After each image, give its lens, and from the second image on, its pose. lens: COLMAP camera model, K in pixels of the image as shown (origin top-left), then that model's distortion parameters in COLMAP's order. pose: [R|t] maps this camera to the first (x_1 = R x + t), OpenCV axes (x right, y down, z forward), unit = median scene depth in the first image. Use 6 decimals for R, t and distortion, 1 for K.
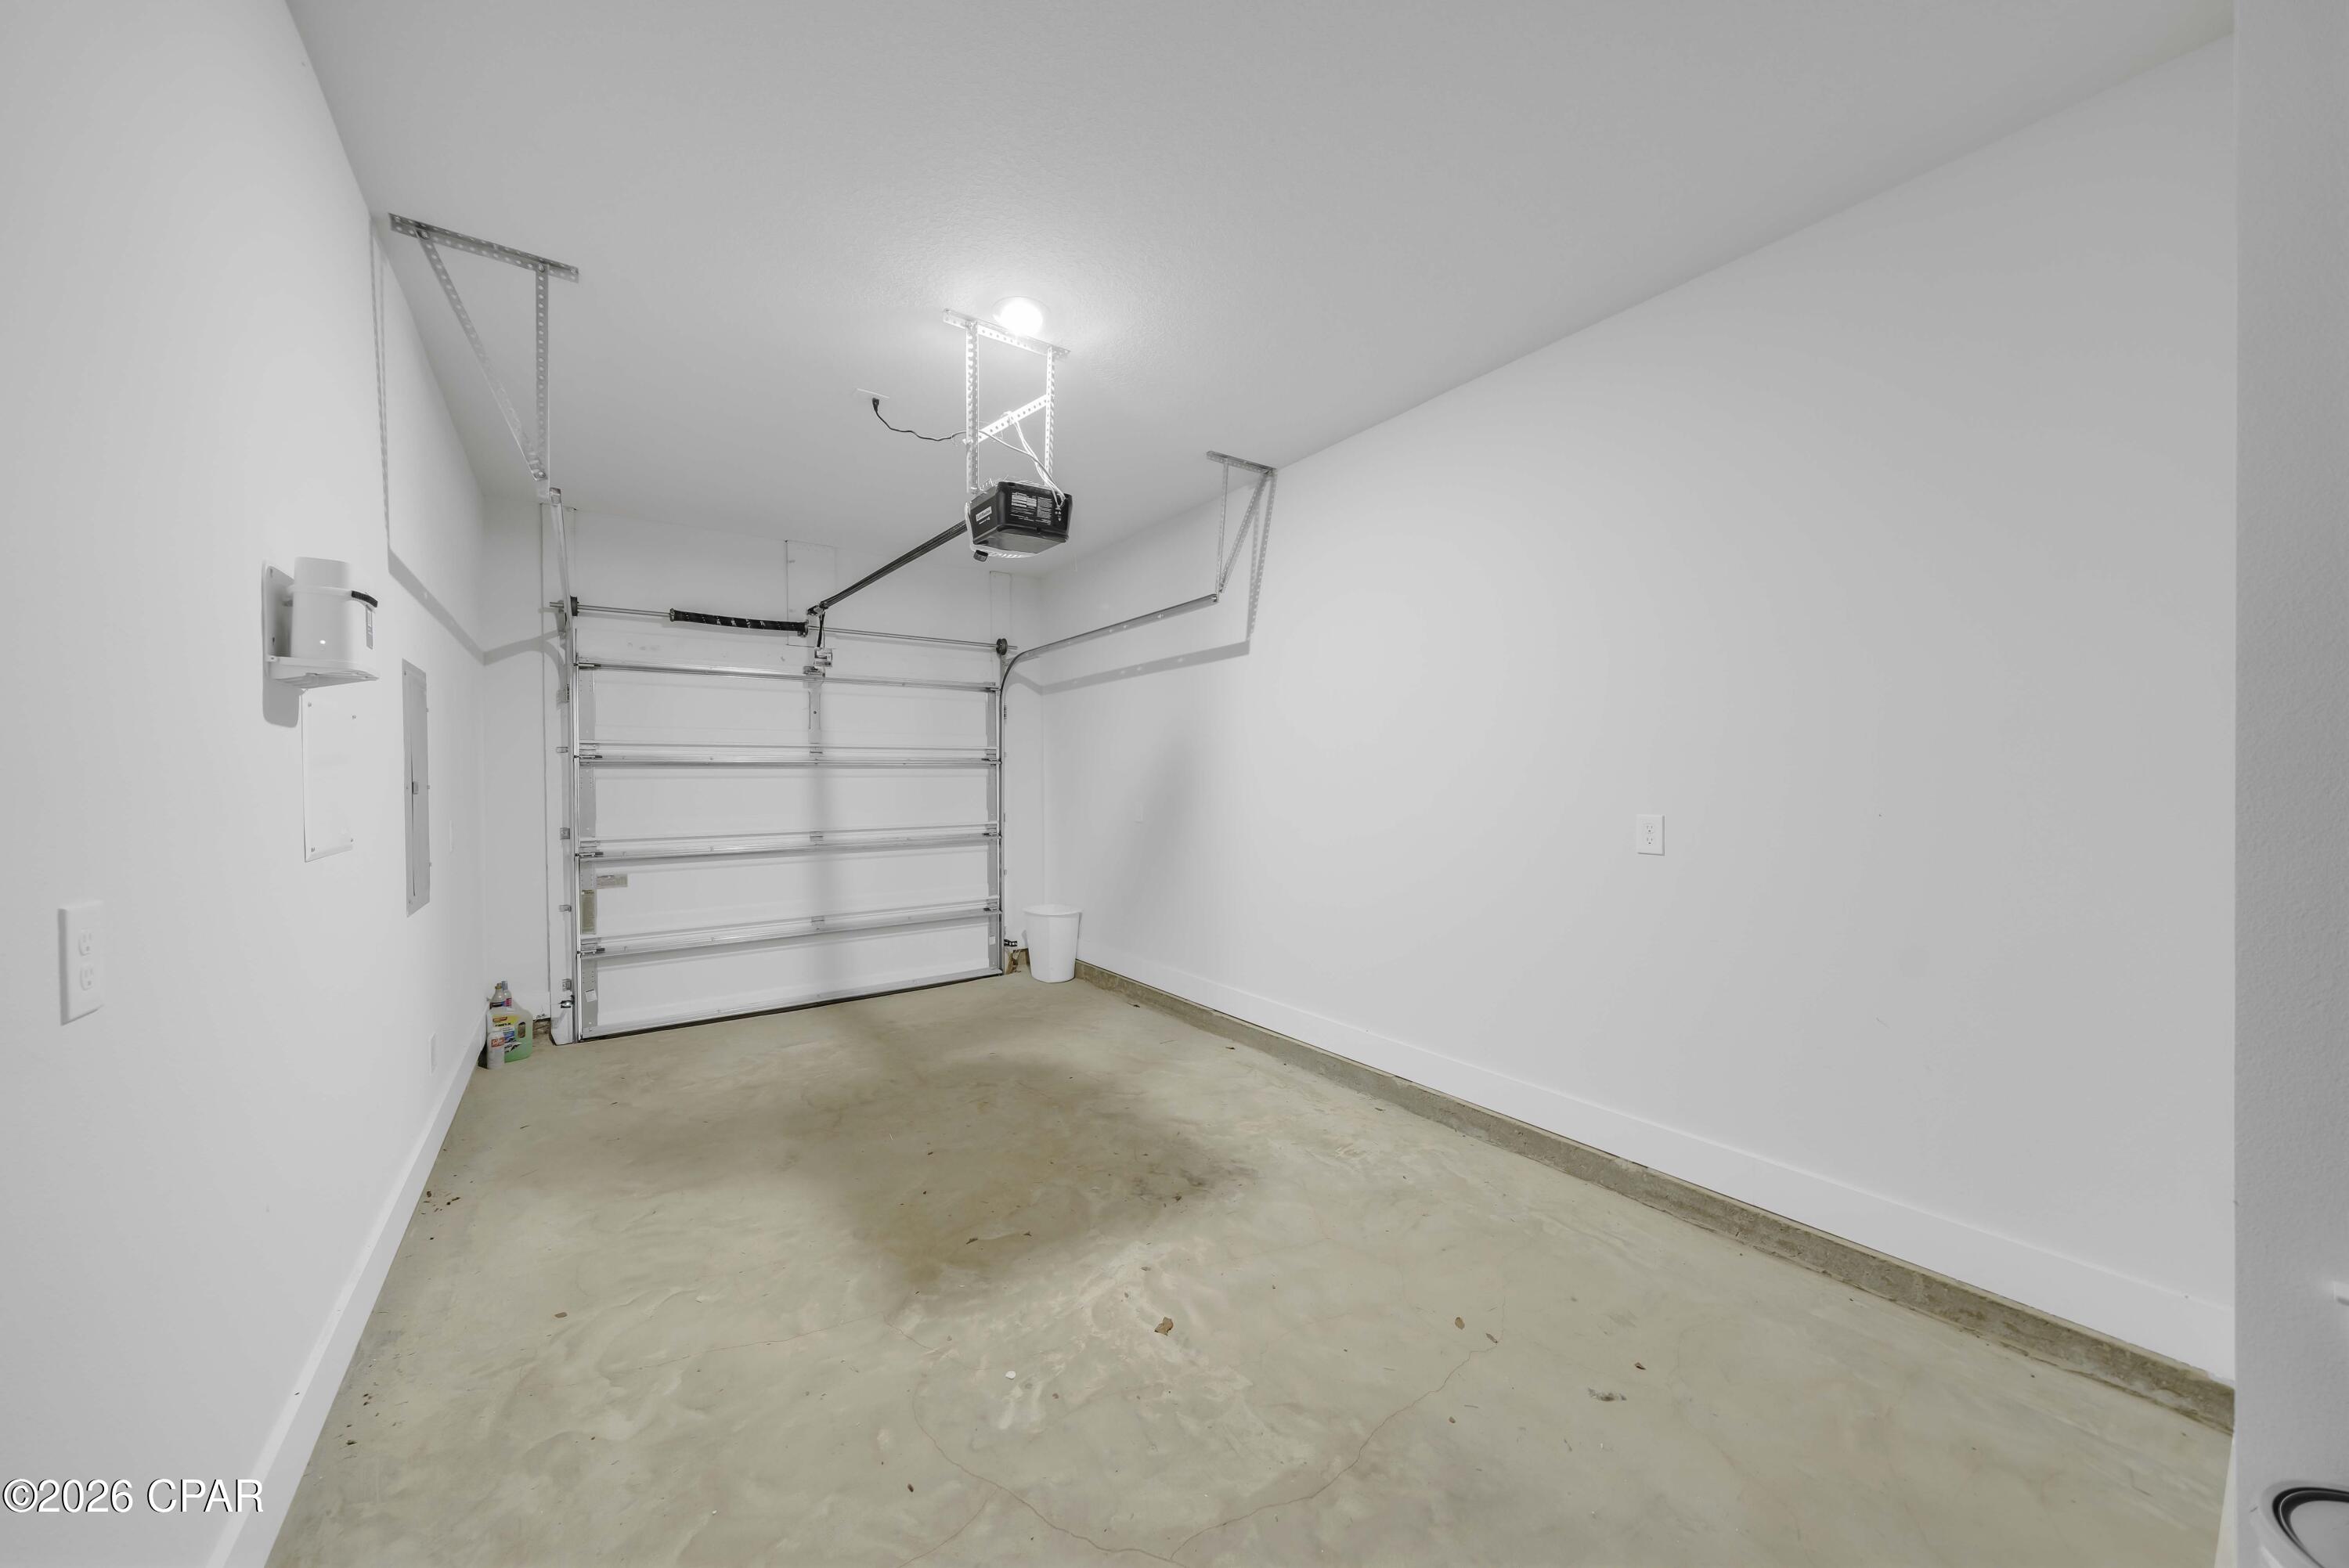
lens RADIAL K [[814.8, 0, 1160.8], [0, 814.8, 787.6], [0, 0, 1]] dist [0.000305, 0.000035]
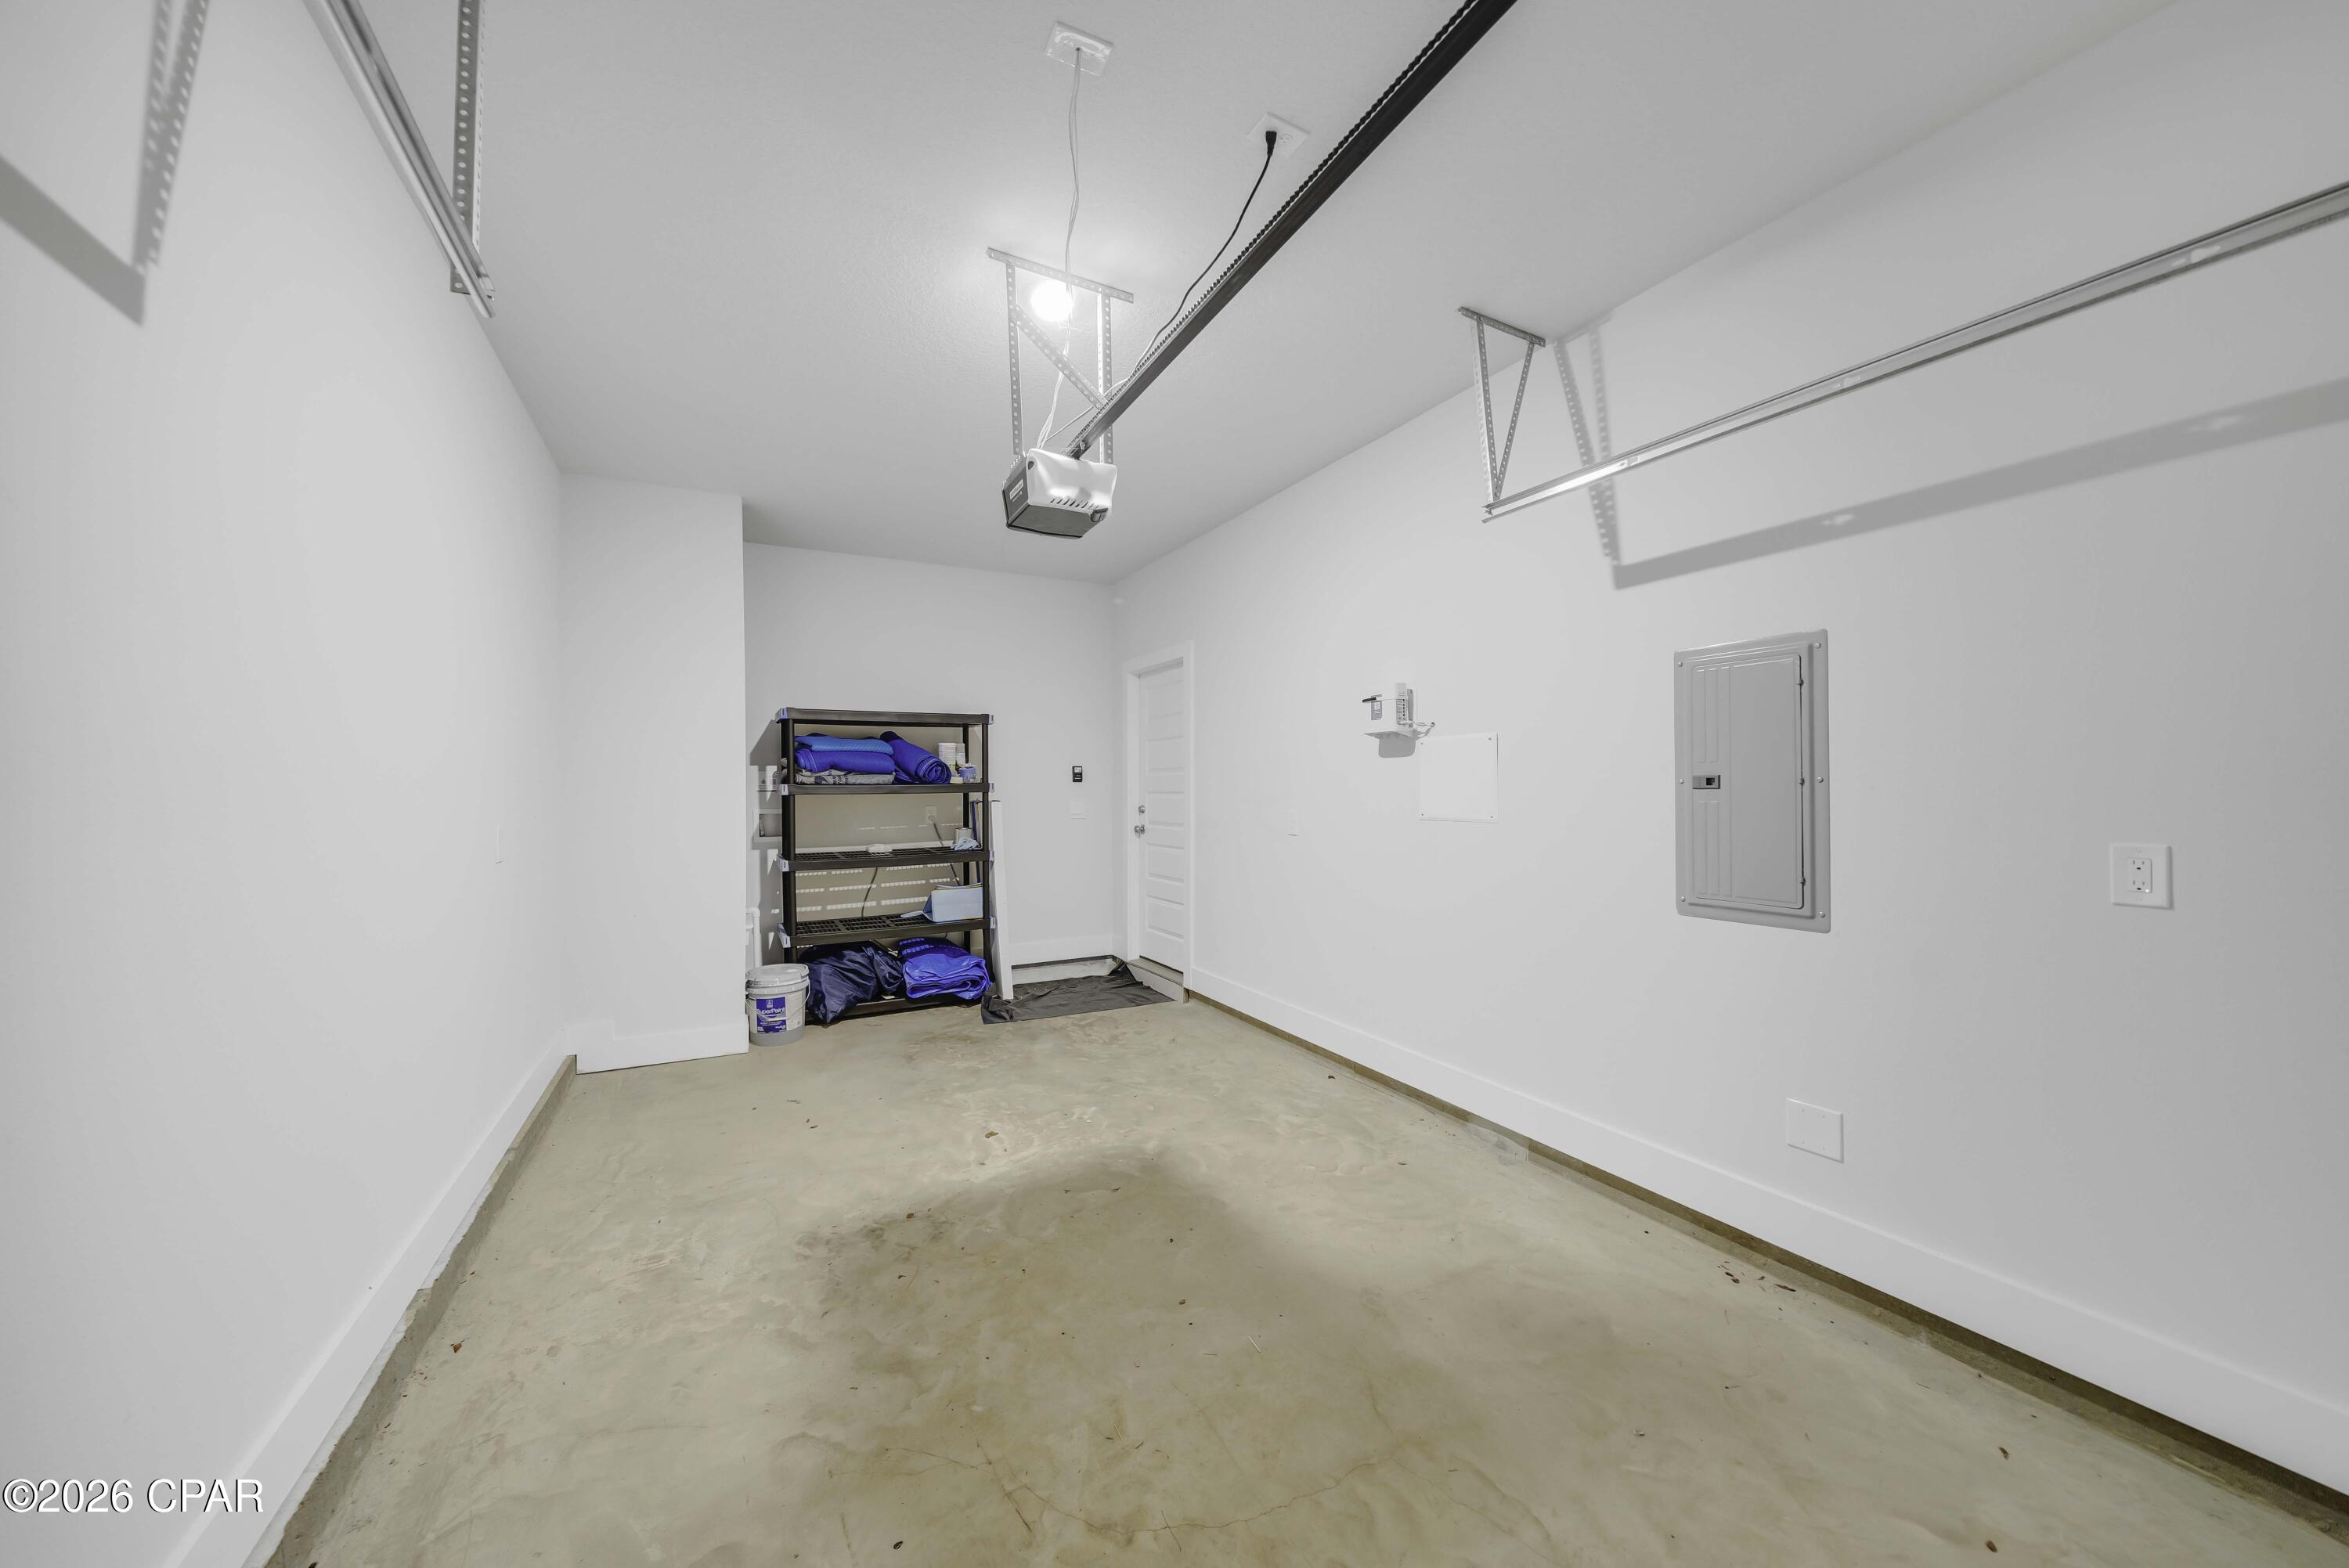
lens RADIAL K [[810.9, 0, 1182.0], [0, 810.9, 788.2], [0, 0, 1]] dist [-0.005499, 0.000060]
pose [[-0.994394, 0.015519, 0.104592, -0.449591], [0.016670, 0.999810, 0.010148, -0.014960], [-0.104414, 0.011835, -0.994463, 2.105284]]
